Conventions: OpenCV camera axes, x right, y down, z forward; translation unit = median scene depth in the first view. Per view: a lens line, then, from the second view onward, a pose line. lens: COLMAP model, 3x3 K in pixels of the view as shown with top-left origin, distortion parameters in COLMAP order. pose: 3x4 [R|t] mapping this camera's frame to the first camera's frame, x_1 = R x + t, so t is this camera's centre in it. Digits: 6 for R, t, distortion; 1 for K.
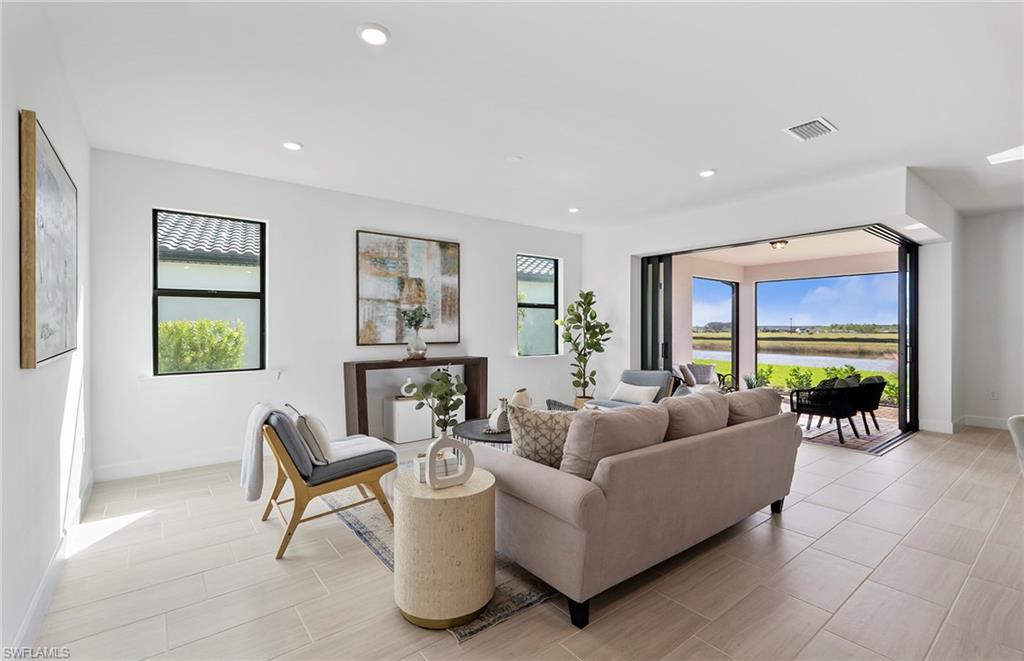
lens RADIAL K [[455.6, 0, 509.2], [0, 455.6, 334.0], [0, 0, 1]] dist [0.000775, 0.000359]
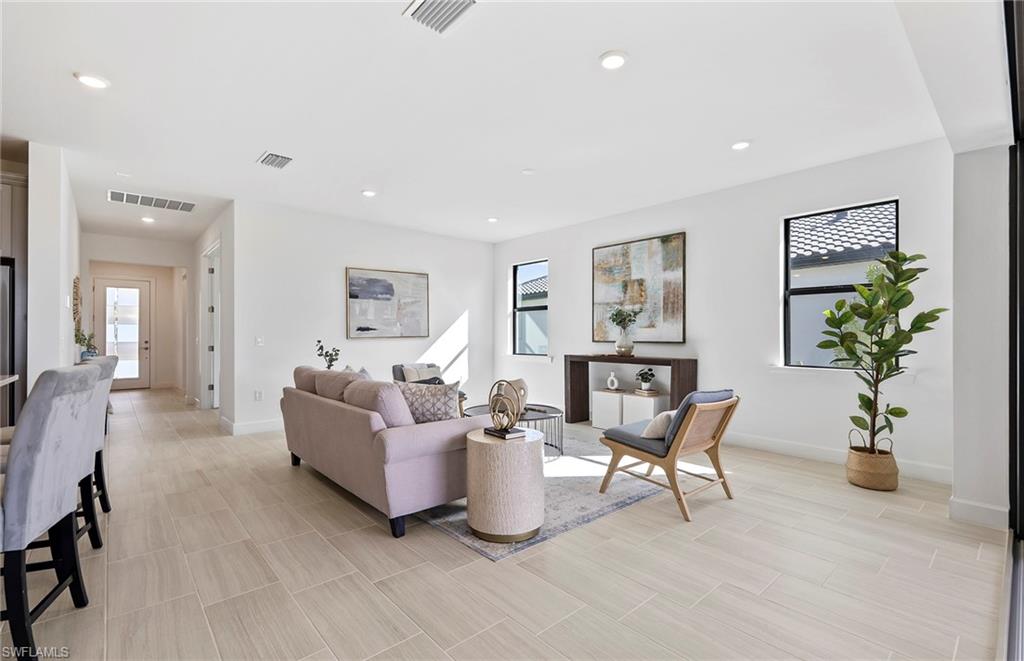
lens RADIAL K [[455.6, 0, 509.2], [0, 455.6, 334.0], [0, 0, 1]] dist [0.000775, 0.000359]
pose [[0.060363, 0.011327, -0.998112, 0.814172], [0.002730, 0.999930, 0.011513, -0.009941], [0.998173, -0.003420, 0.060328, 0.638769]]
